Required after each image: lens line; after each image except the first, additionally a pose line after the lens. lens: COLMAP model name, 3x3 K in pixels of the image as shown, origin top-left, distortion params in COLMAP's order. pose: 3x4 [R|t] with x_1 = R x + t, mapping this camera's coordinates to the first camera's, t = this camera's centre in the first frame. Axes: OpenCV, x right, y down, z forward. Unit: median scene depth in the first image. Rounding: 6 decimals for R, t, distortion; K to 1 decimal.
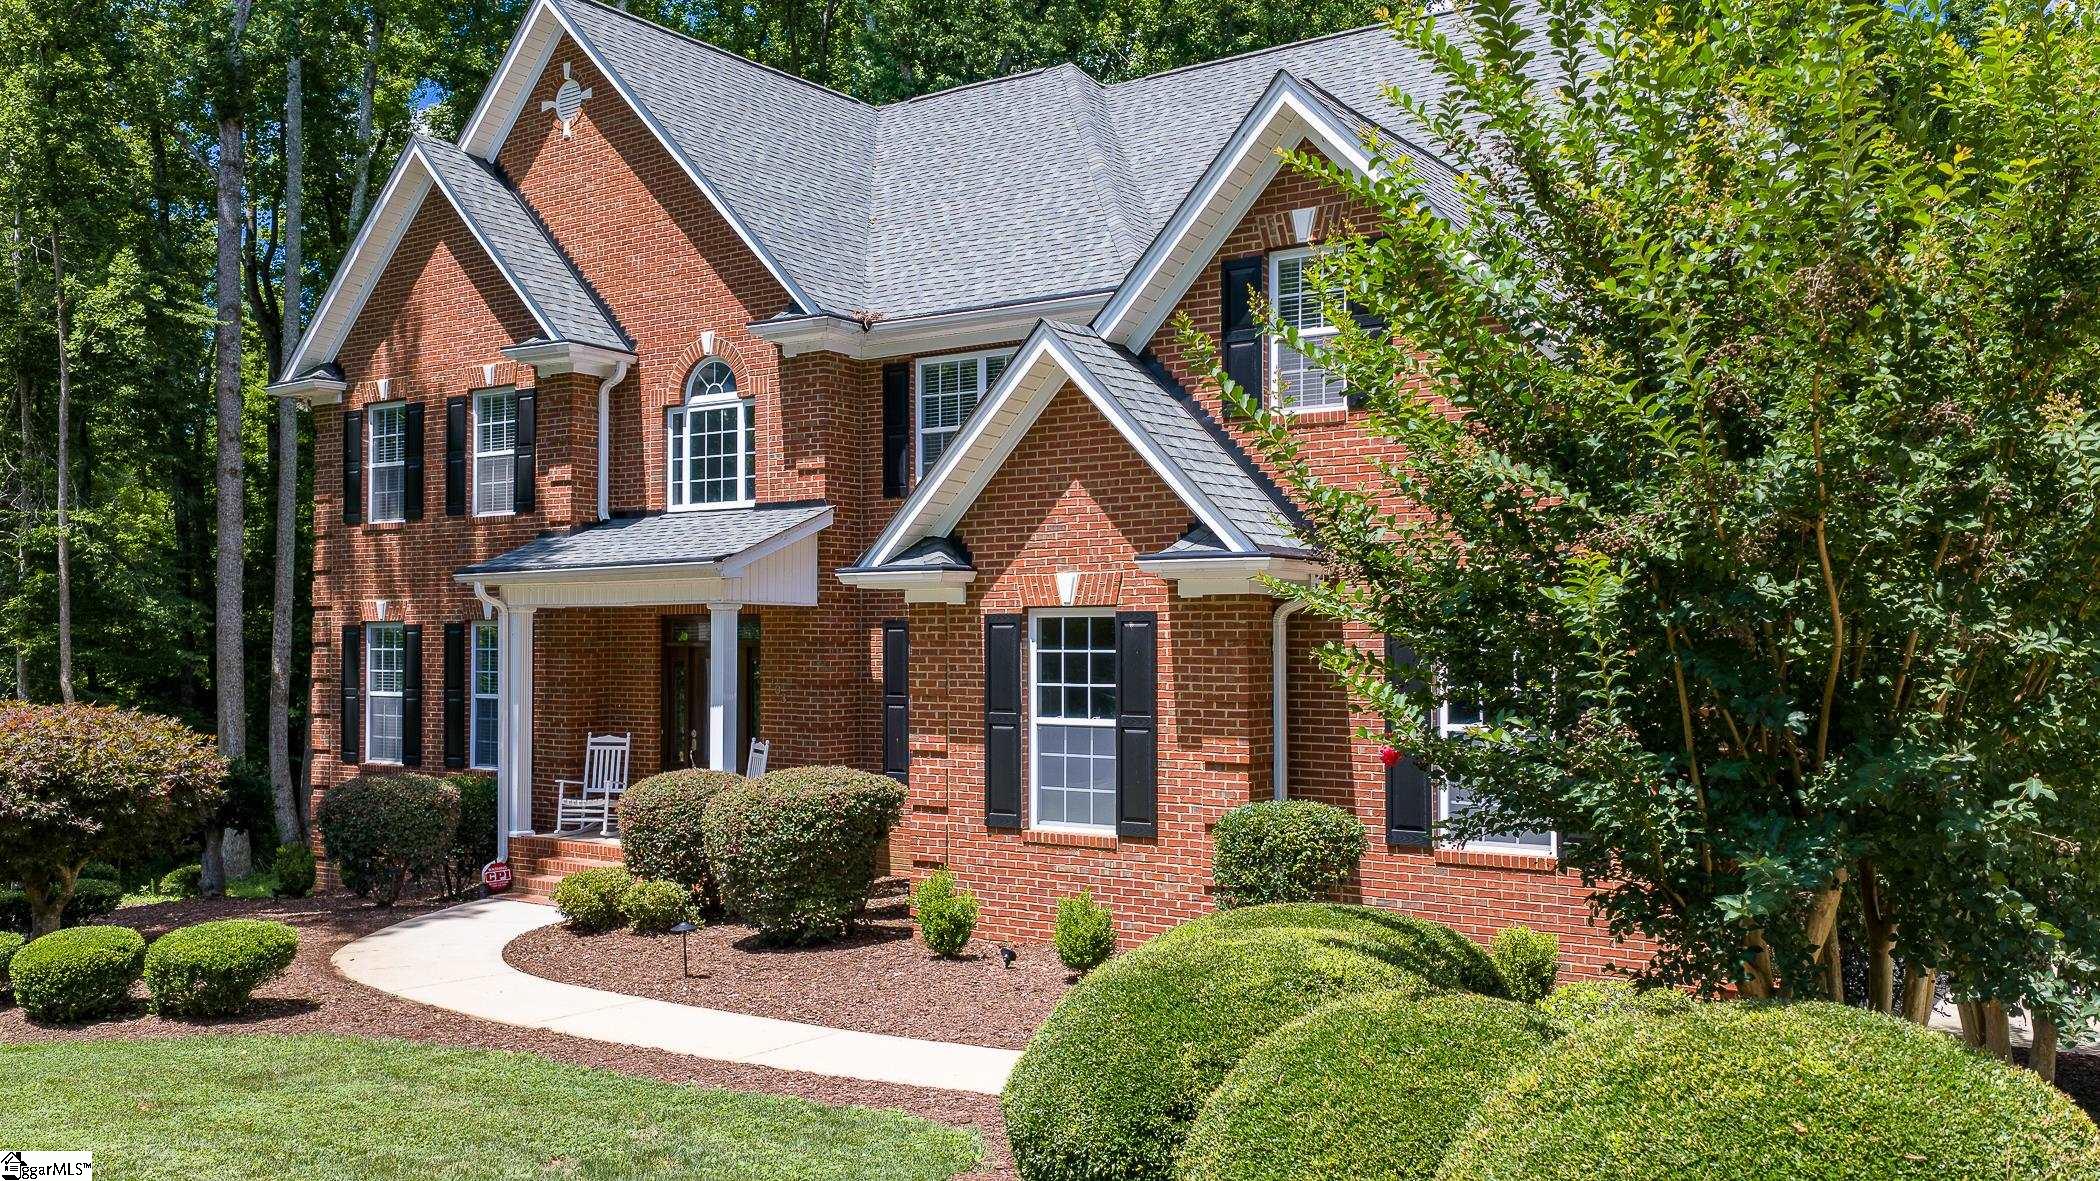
lens RADIAL K [[1955.4, 0, 1048.8], [0, 1955.4, 603.1], [0, 0, 1]] dist [0.043276, -0.104936]
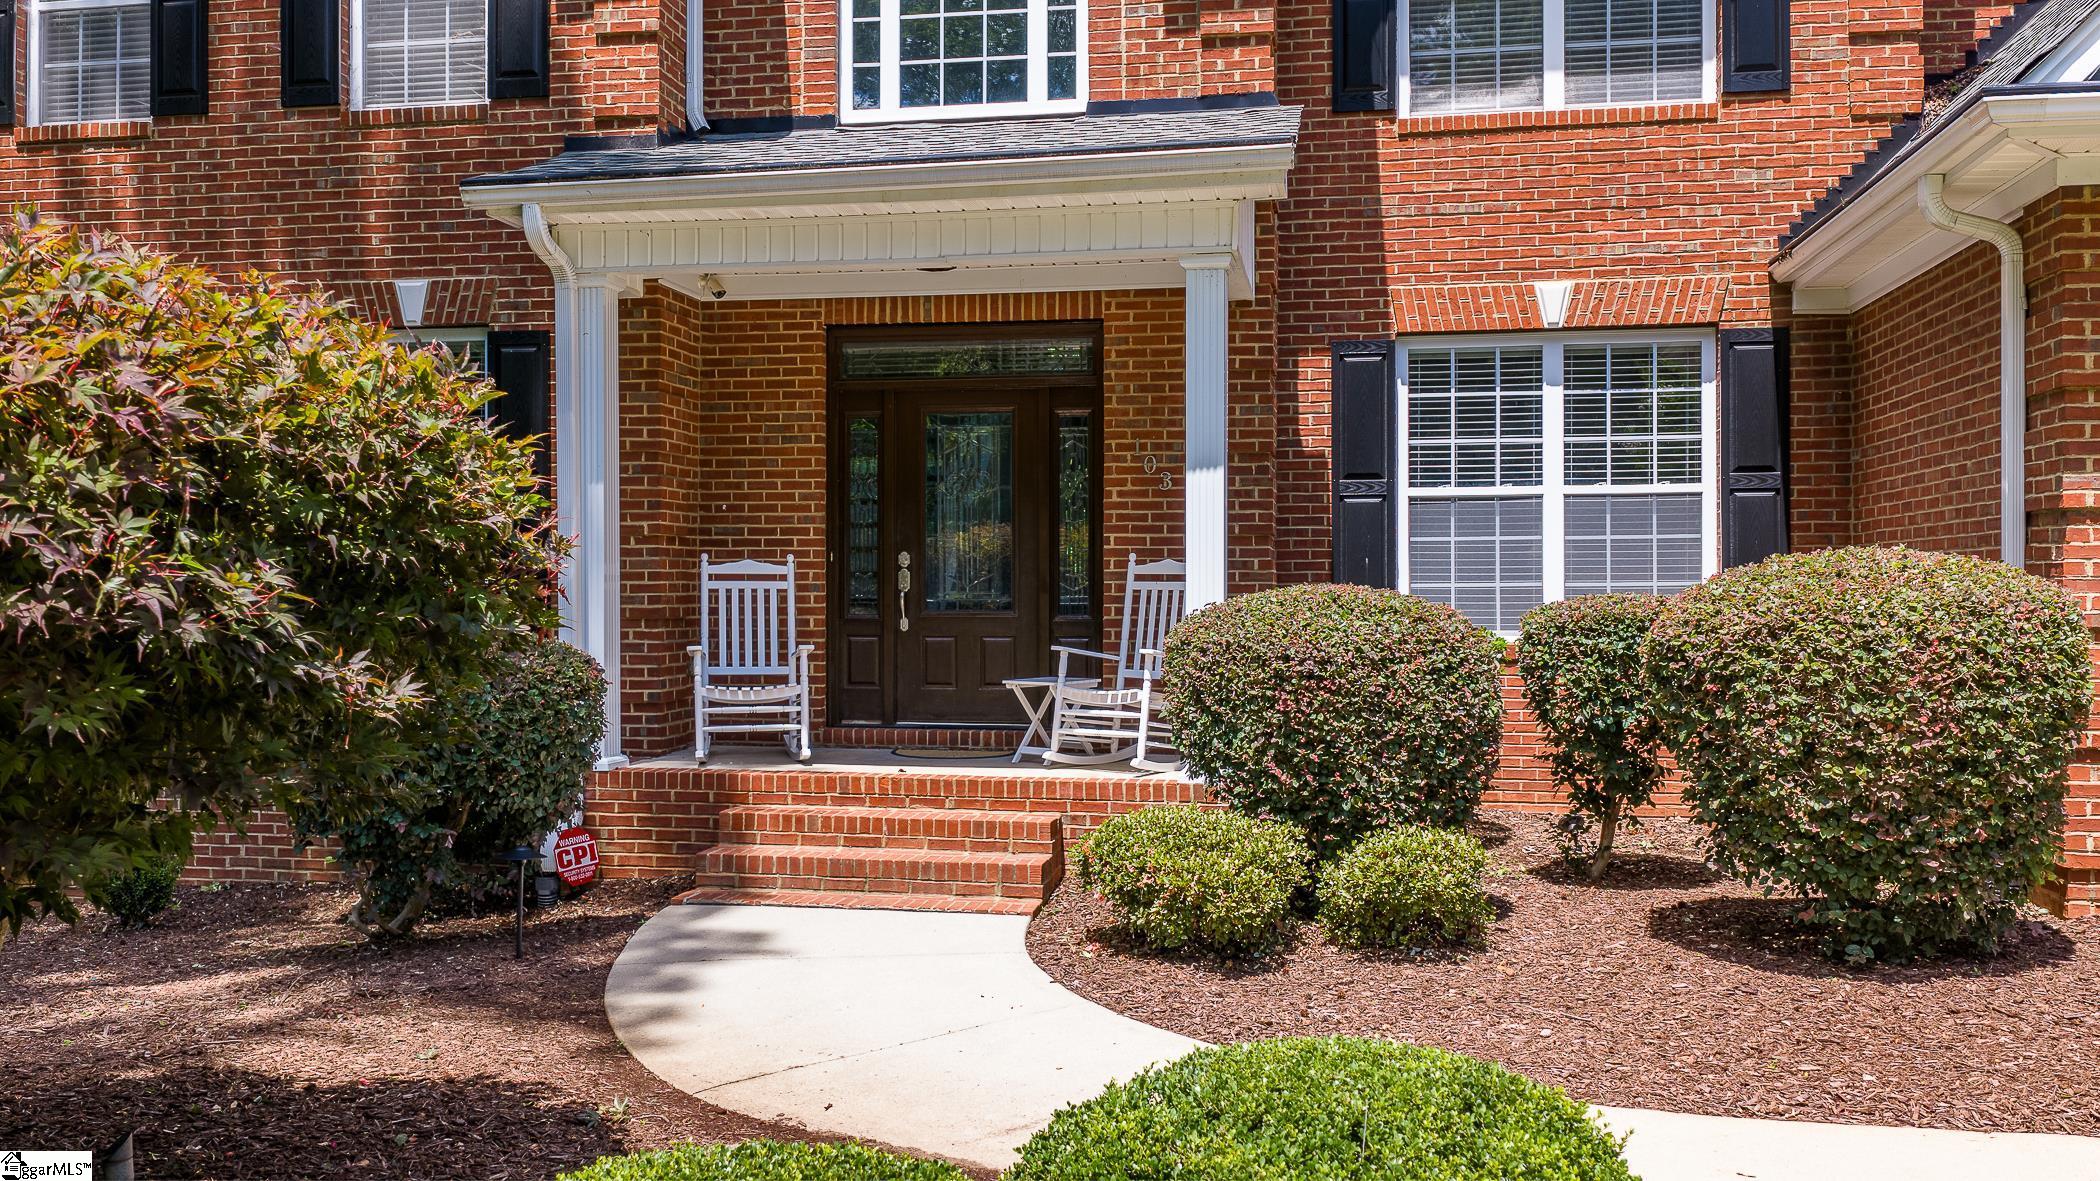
lens RADIAL K [[1955.4, 0, 1048.8], [0, 1955.4, 603.1], [0, 0, 1]] dist [0.043276, -0.104936]
pose [[0.893793, 0.002042, 0.448476, -0.377014], [-0.008133, 0.999899, 0.011656, 0.071927], [-0.448407, -0.014066, 0.893719, 0.527227]]
